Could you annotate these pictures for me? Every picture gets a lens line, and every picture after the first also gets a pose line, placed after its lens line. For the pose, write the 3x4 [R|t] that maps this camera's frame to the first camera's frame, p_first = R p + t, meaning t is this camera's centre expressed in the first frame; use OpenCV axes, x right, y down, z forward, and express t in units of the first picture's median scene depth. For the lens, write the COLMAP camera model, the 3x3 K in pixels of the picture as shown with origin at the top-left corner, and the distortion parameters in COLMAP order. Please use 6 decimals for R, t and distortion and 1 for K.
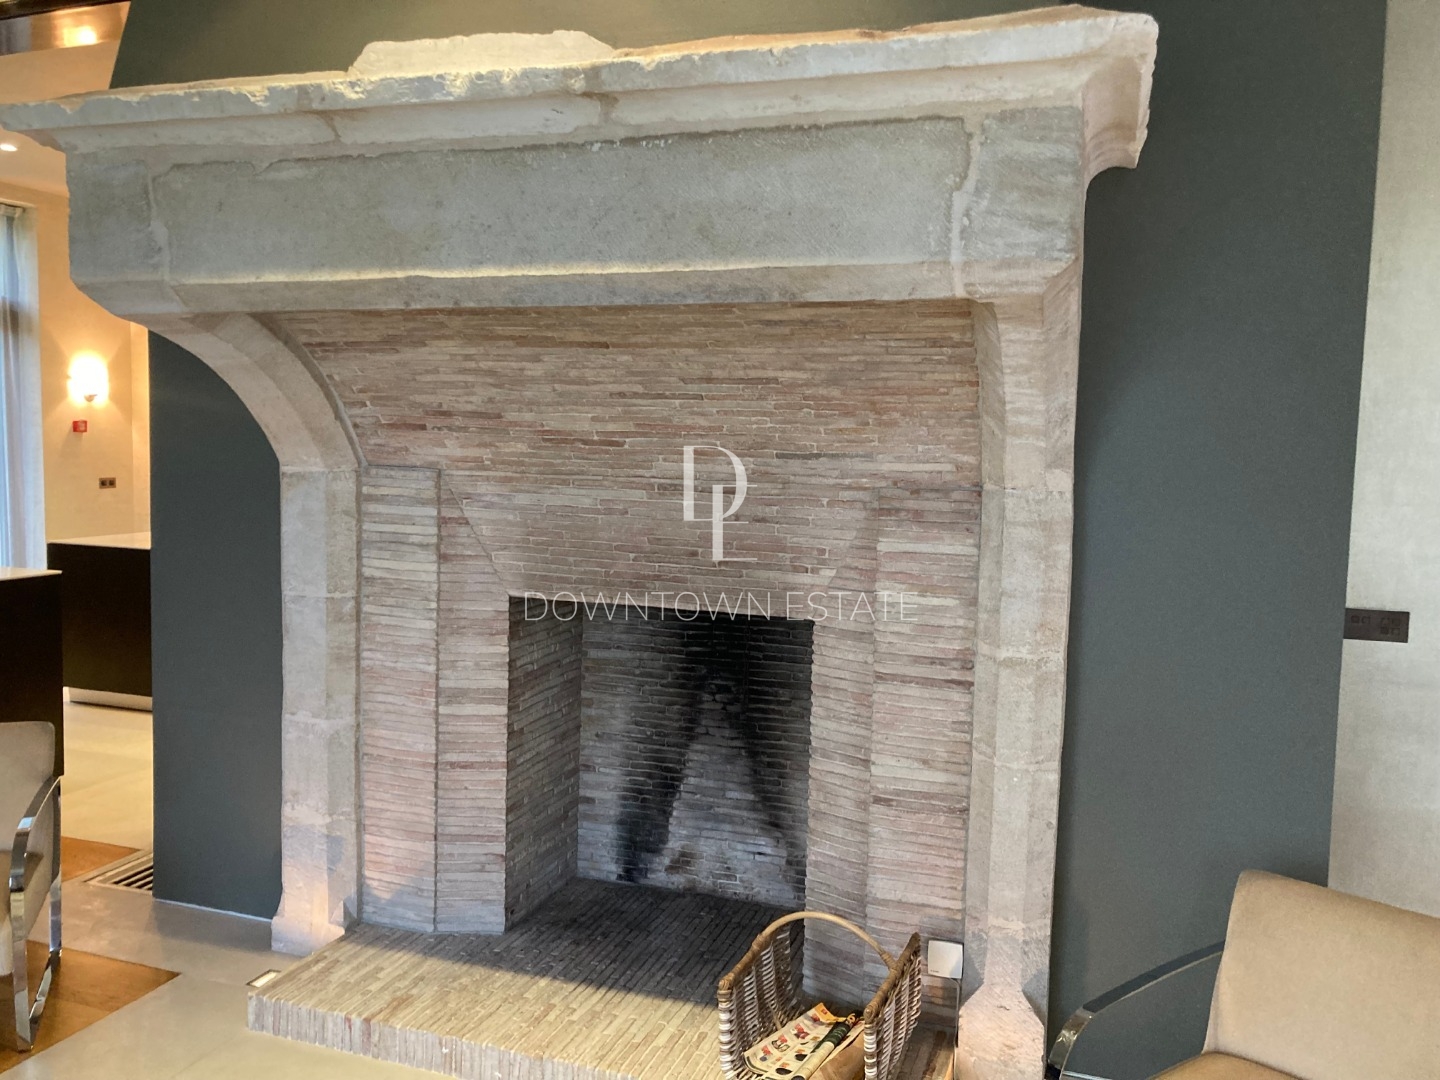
lens RADIAL K [[1172.4, 0, 723.7], [0, 1172.4, 524.7], [0, 0, 1]] dist [0.046323, -0.049554]
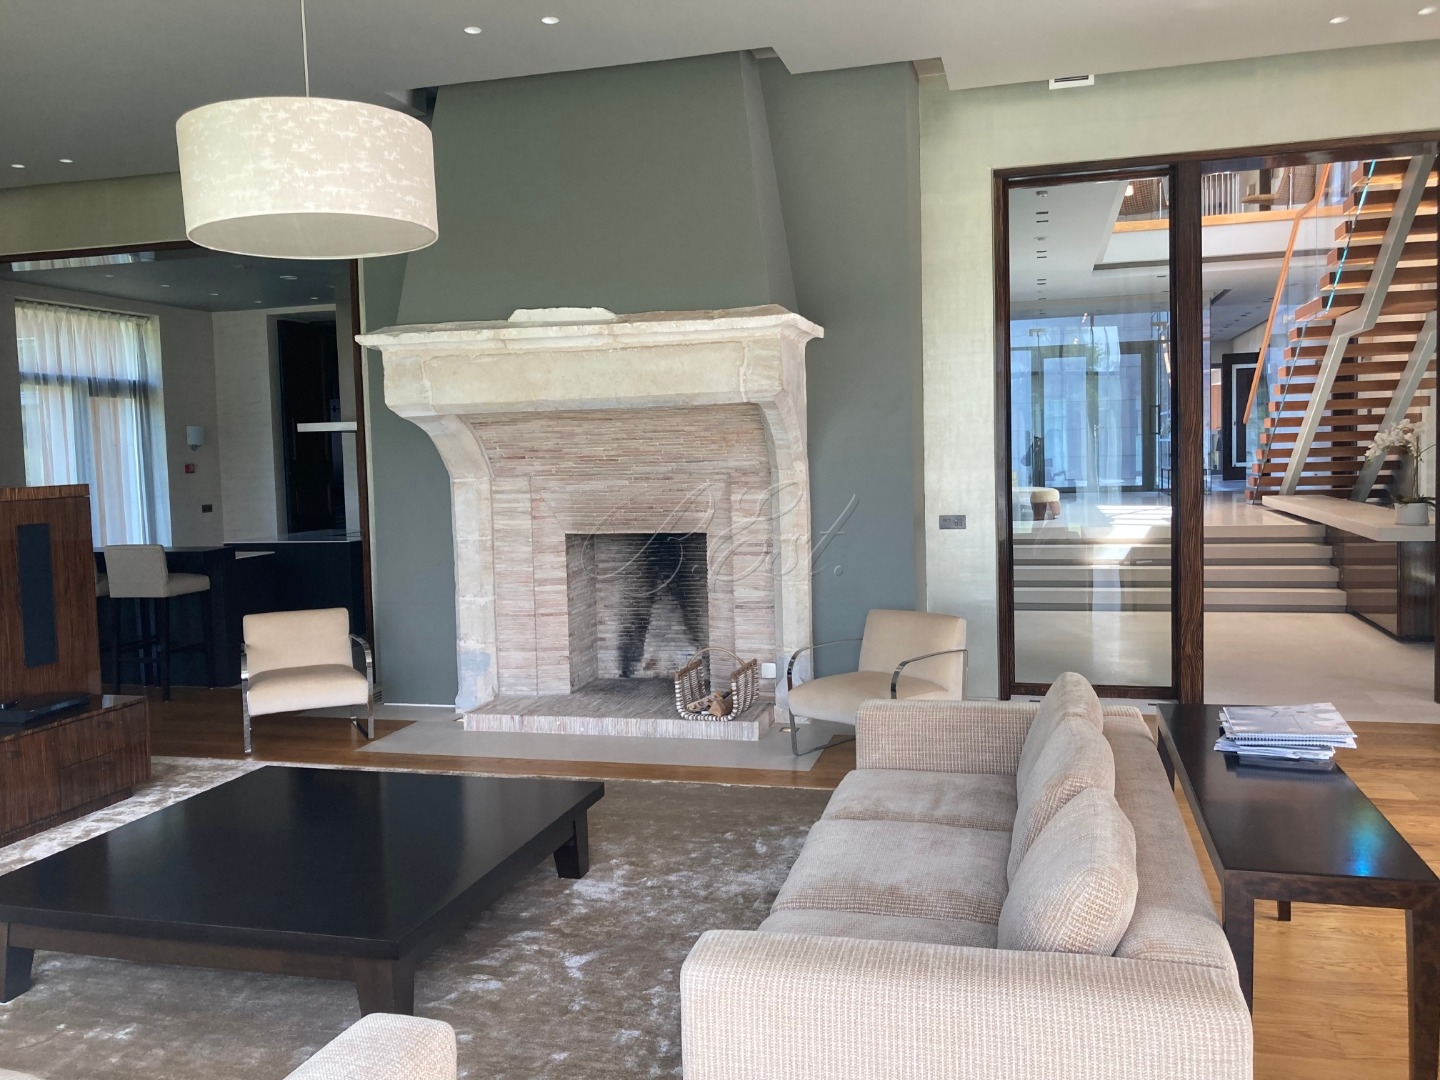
lens RADIAL K [[1172.4, 0, 723.7], [0, 1172.4, 524.7], [0, 0, 1]] dist [0.046323, -0.049554]
pose [[0.996158, -0.057397, 0.066139, -0.035998], [0.057811, 0.998318, -0.004359, 0.071890], [-0.065778, 0.008166, 0.997801, -1.180428]]
